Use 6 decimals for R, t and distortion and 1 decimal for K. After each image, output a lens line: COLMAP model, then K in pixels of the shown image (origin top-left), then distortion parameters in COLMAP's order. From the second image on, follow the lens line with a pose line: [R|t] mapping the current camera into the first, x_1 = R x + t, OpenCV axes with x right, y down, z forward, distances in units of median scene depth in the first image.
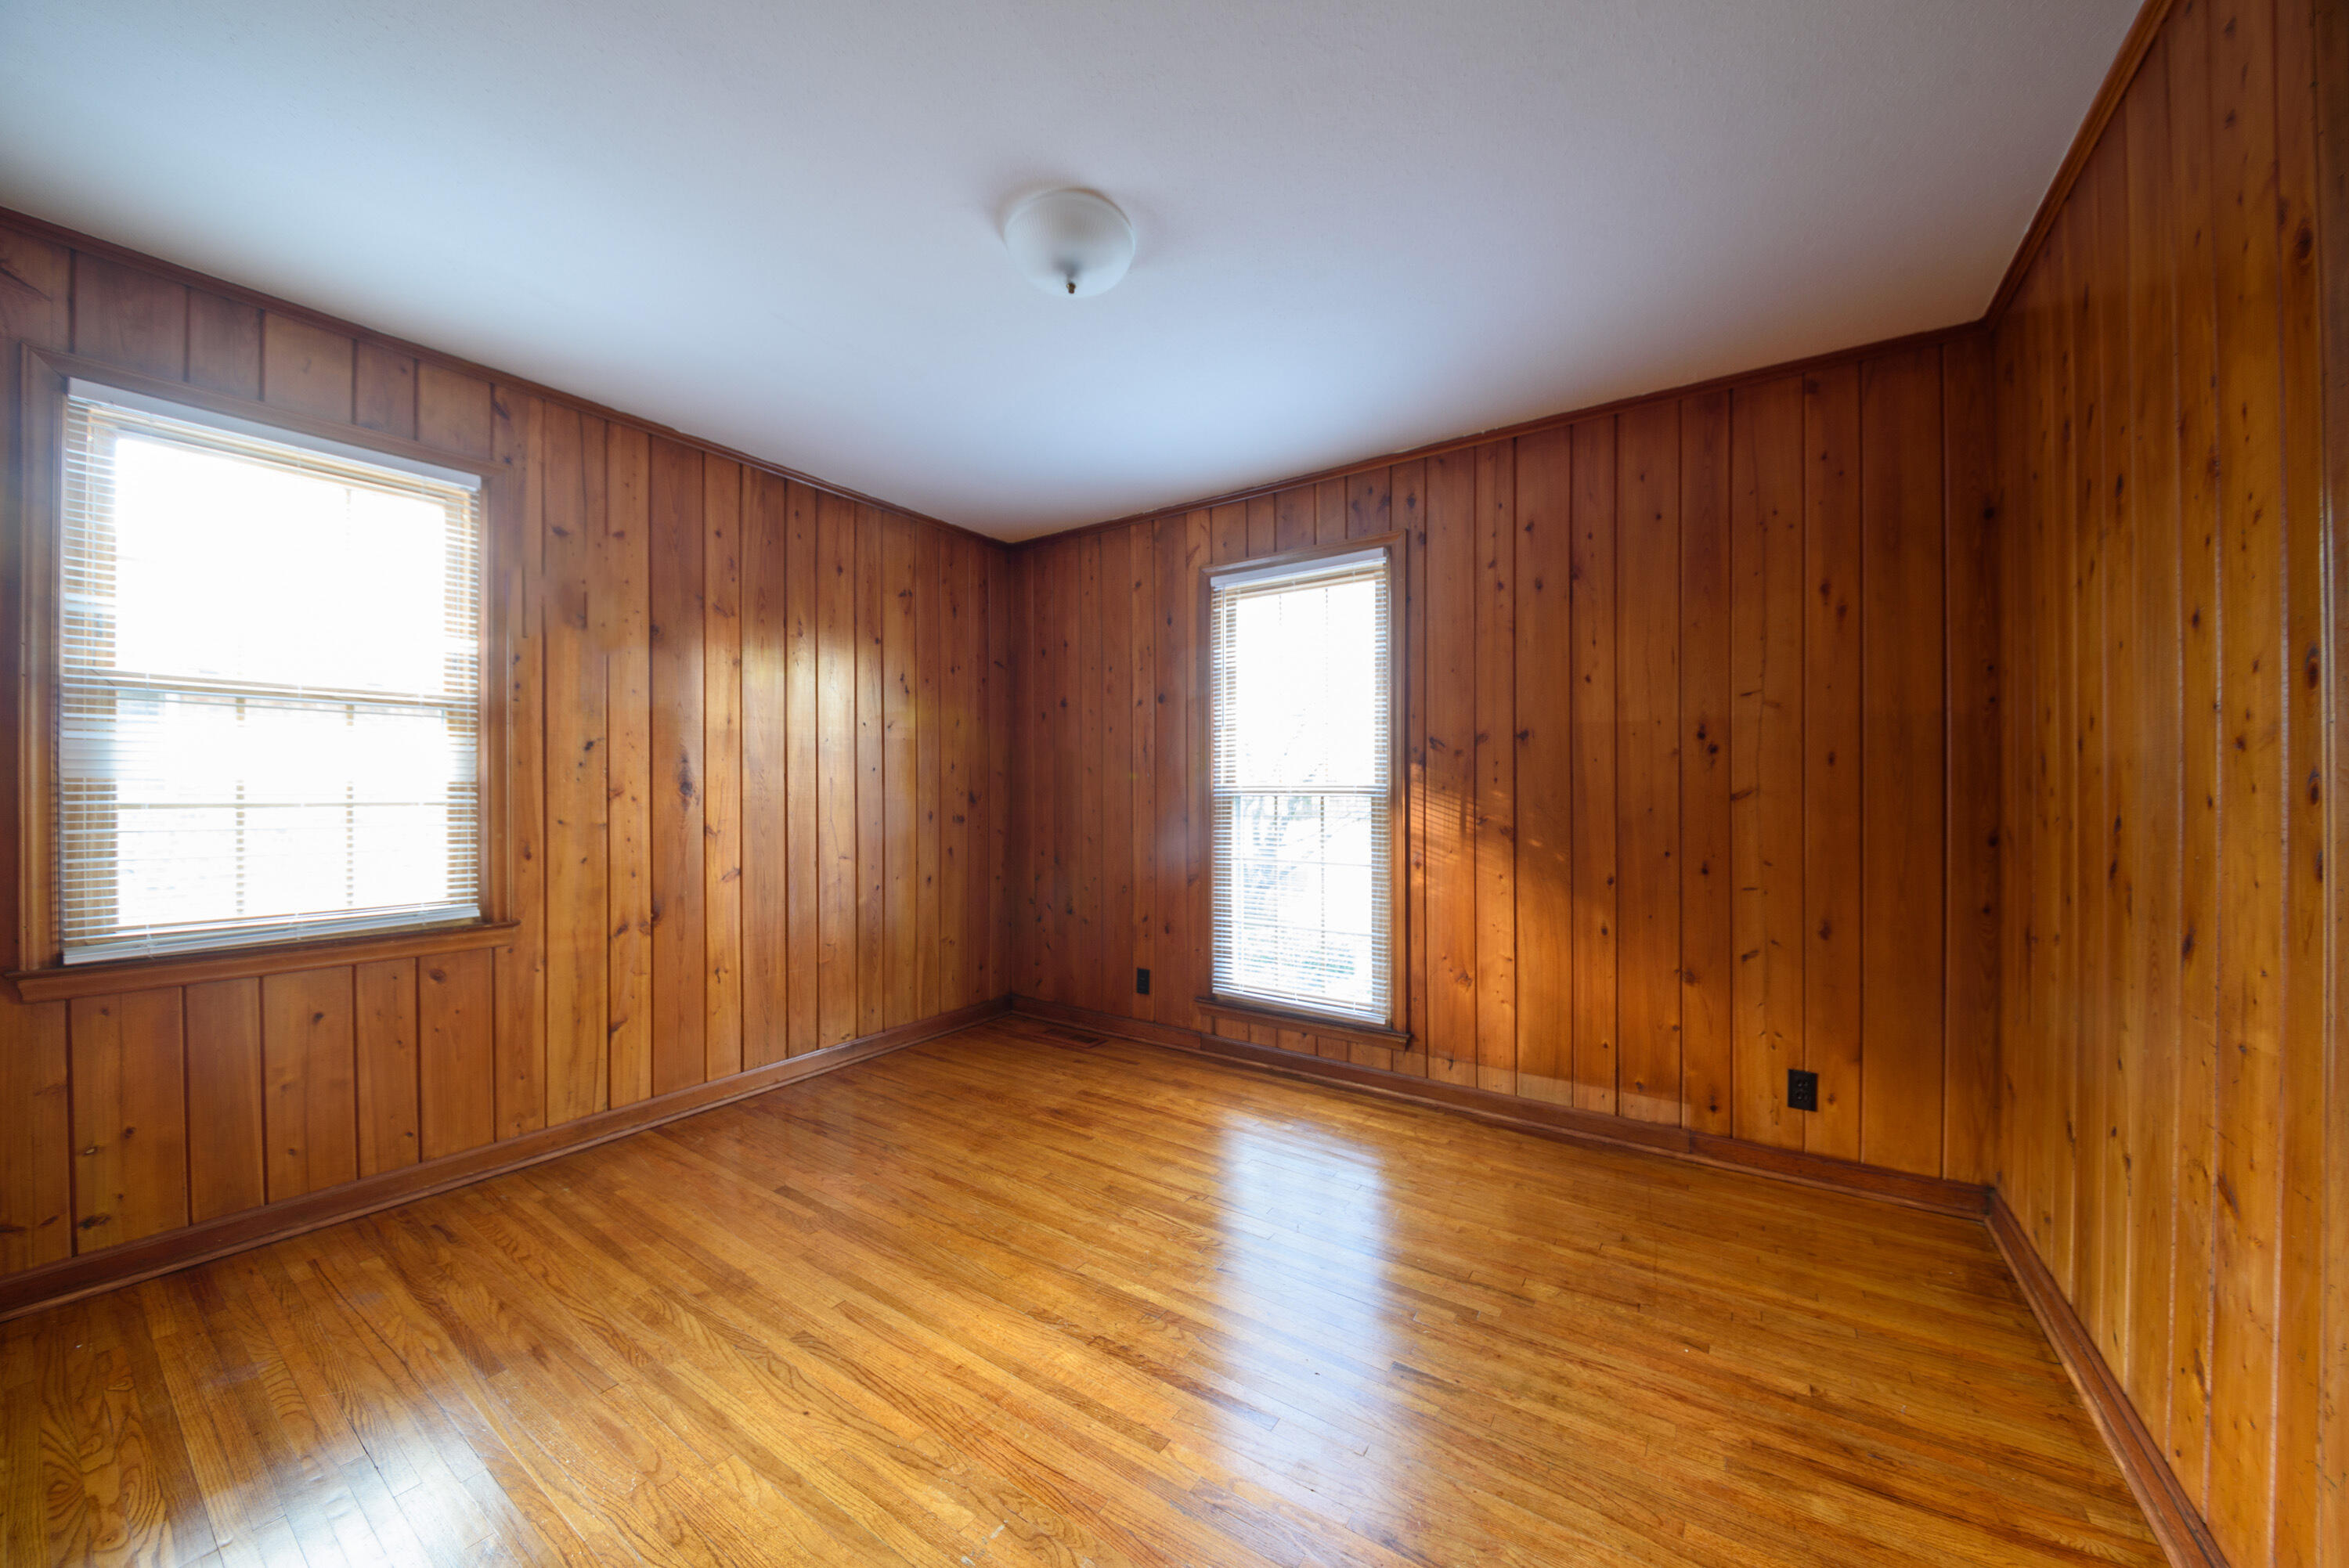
lens RADIAL K [[849.6, 0, 1174.9], [0, 849.6, 793.2], [0, 0, 1]] dist [-0.010815, -0.000993]
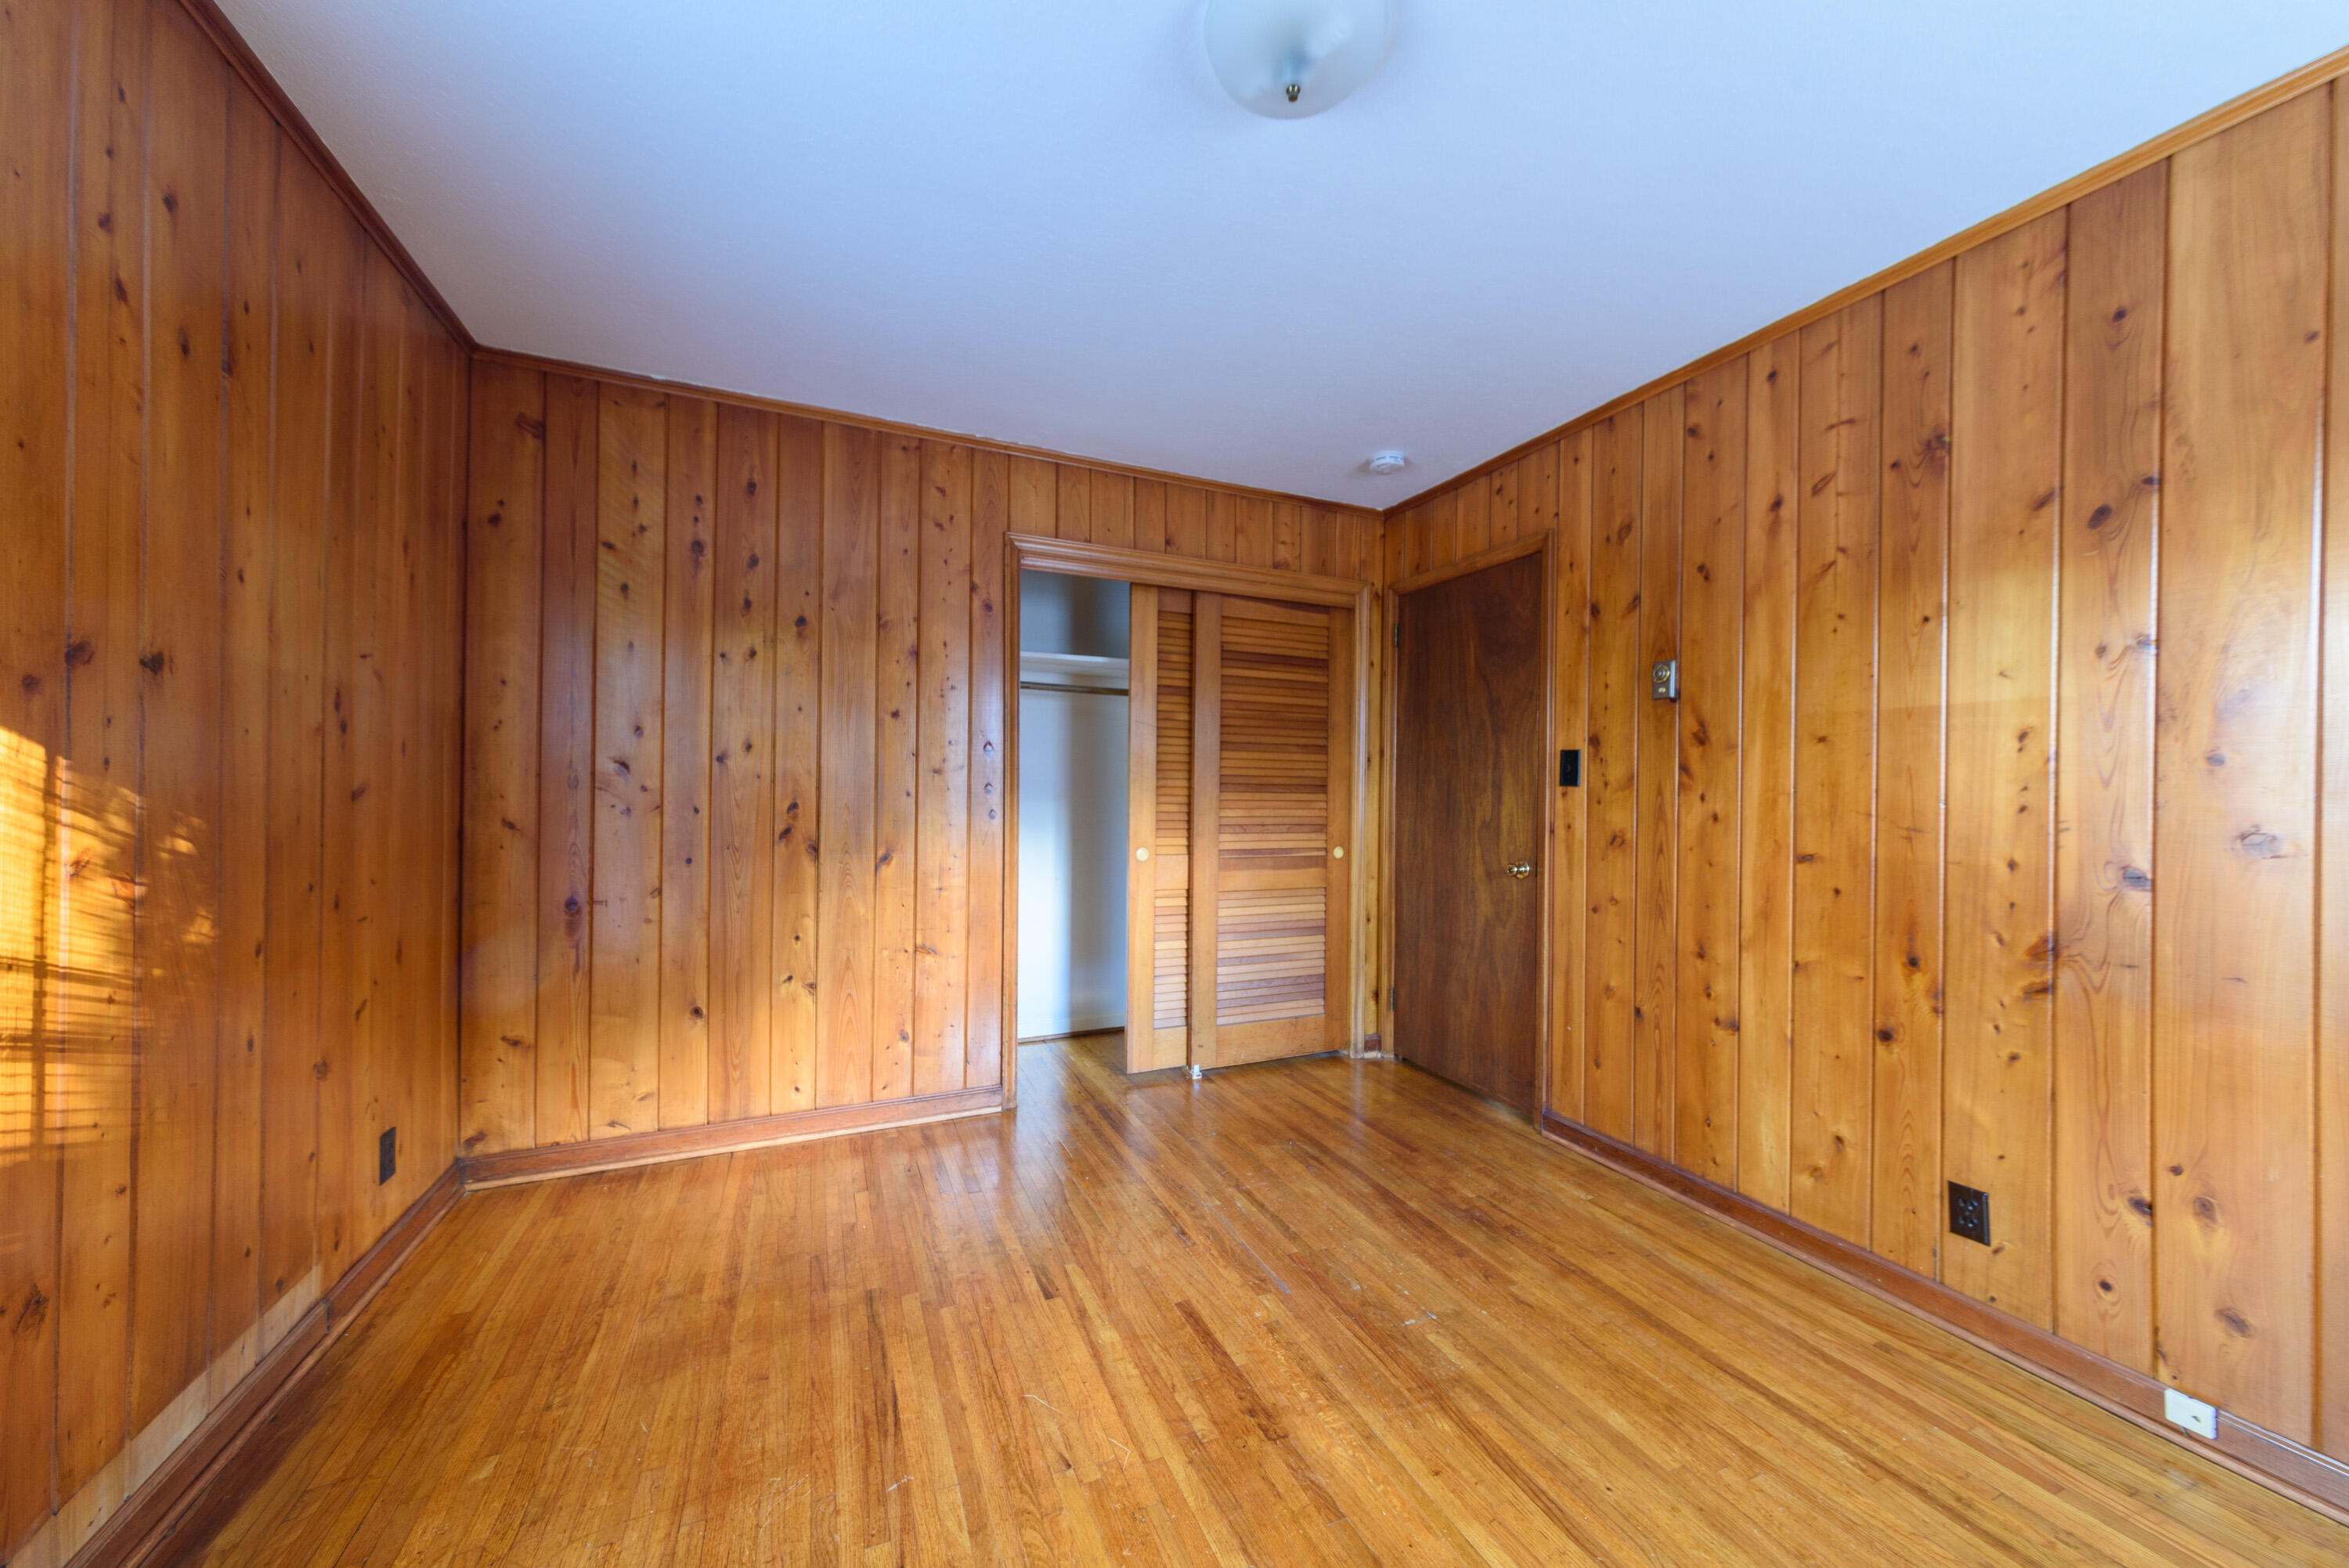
lens RADIAL K [[849.6, 0, 1180.3], [0, 849.6, 787.9], [0, 0, 1]] dist [-0.010815, -0.000993]
pose [[-0.860715, -0.004539, 0.509067, -0.436174], [-0.006766, 0.999974, -0.002523, -0.006991], [-0.509042, -0.005615, -0.860723, 1.764754]]
